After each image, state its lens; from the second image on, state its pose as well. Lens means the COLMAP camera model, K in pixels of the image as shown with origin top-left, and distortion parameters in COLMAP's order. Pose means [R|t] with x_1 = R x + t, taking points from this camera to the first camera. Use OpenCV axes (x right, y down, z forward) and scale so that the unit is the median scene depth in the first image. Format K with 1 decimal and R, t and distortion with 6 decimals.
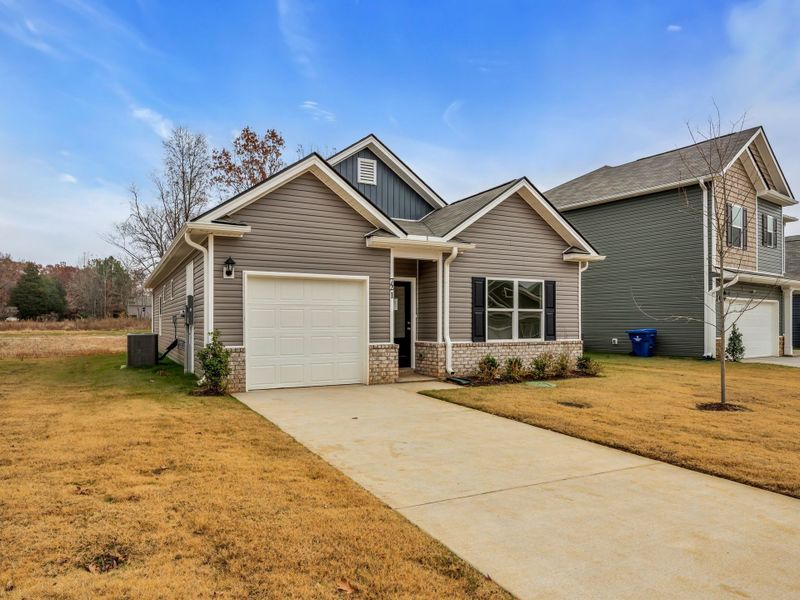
lens RADIAL K [[529.8, 0, 375.2], [0, 529.8, 326.1], [0, 0, 1]] dist [0.007759, 0.000721]
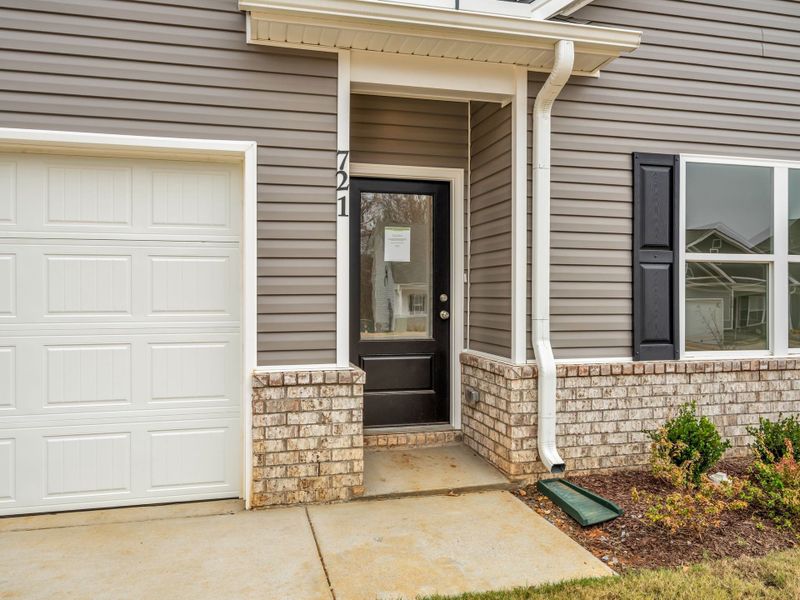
lens RADIAL K [[623.1, 0, 399.4], [0, 623.1, 291.6], [0, 0, 1]] dist [0.009593, -0.003441]
pose [[0.974980, 0.000410, -0.222291, 0.133496], [-0.002661, 0.999948, -0.009826, -0.006267], [0.222276, 0.010172, 0.974931, 0.621551]]
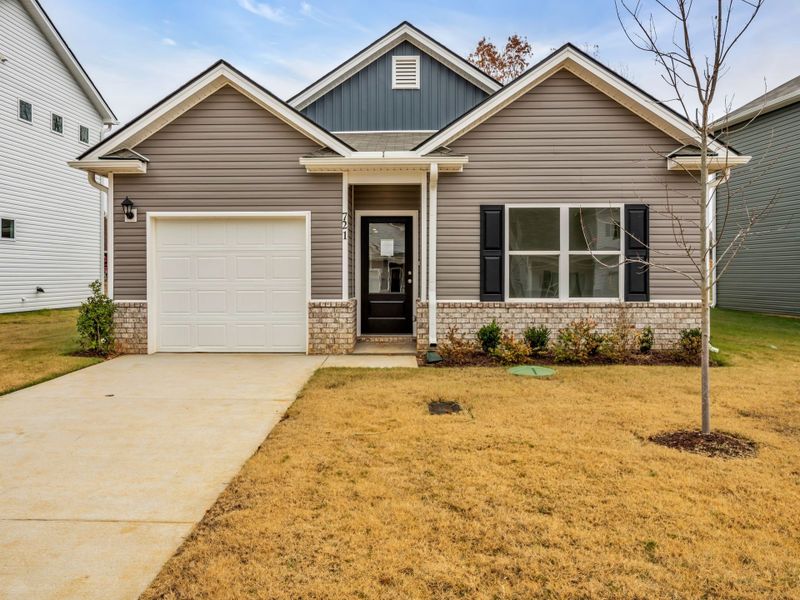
lens RADIAL K [[634.8, 0, 392.2], [0, 634.8, 278.6], [0, 0, 1]] dist [0.000423, 0.001049]
pose [[0.877894, 0.002611, -0.478847, 0.483202], [-0.001656, 0.999996, 0.002417, -0.000532], [0.478851, -0.001329, 0.877895, 0.238839]]
